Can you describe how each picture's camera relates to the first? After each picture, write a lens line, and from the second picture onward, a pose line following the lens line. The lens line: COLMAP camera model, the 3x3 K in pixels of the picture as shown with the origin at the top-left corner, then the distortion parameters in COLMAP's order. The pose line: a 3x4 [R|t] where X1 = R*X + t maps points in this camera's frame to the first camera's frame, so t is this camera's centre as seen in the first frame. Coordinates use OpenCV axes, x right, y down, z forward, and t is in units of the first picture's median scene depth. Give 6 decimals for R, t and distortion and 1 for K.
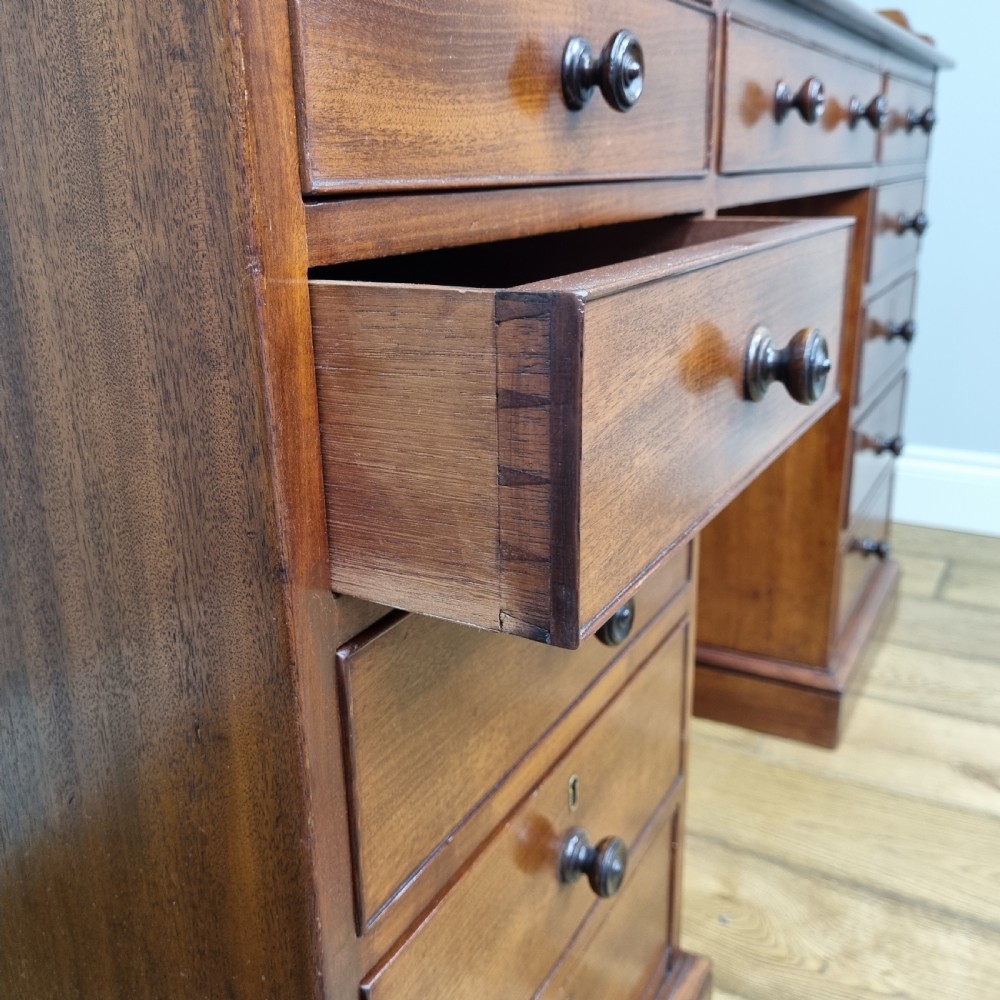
lens RADIAL K [[1017.2, 0, 499.9], [0, 1017.2, 503.8], [0, 0, 1]] dist [0.032417, 0.000000]
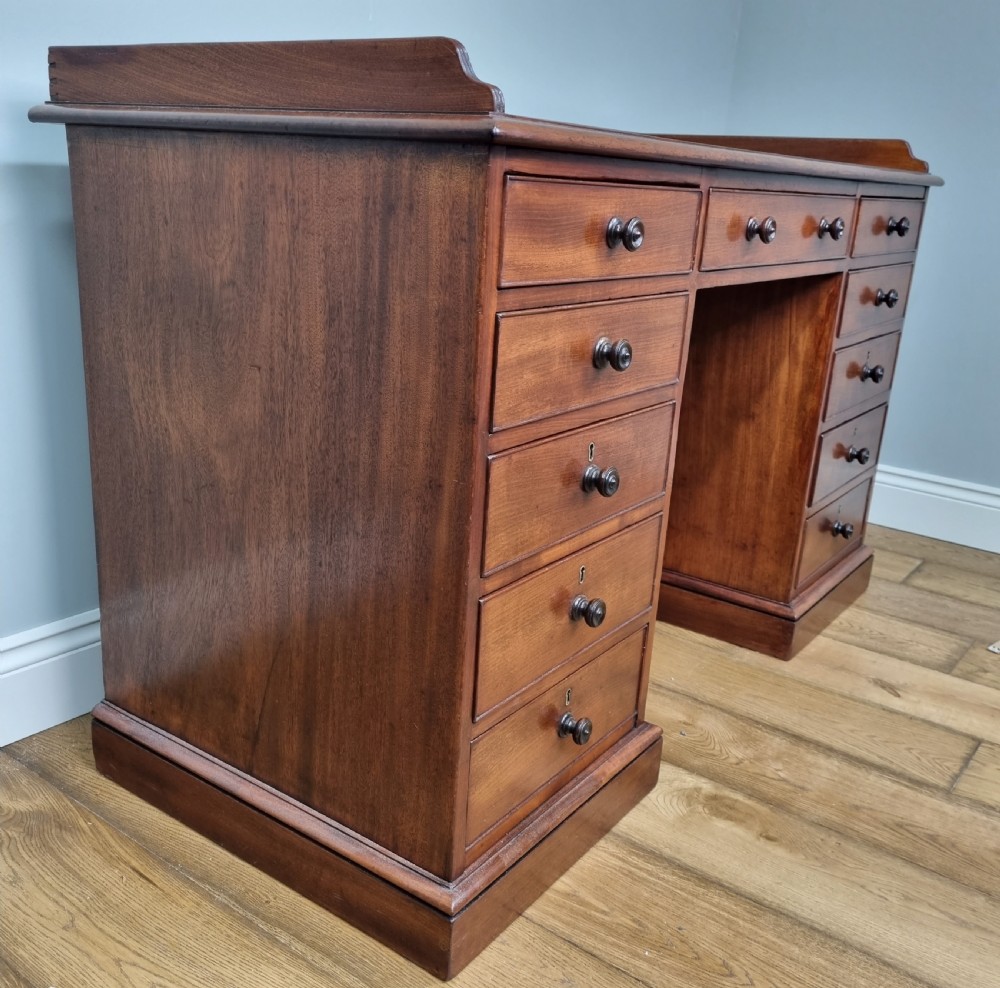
lens RADIAL K [[920.5, 0, 499.7], [0, 920.5, 494.6], [0, 0, 1]] dist [0.063723, 0.000000]
pose [[0.989476, 0.110961, -0.092874, 0.091168], [-0.111664, 0.993743, -0.002395, 0.216485], [0.092027, 0.012741, 0.995675, -1.210124]]
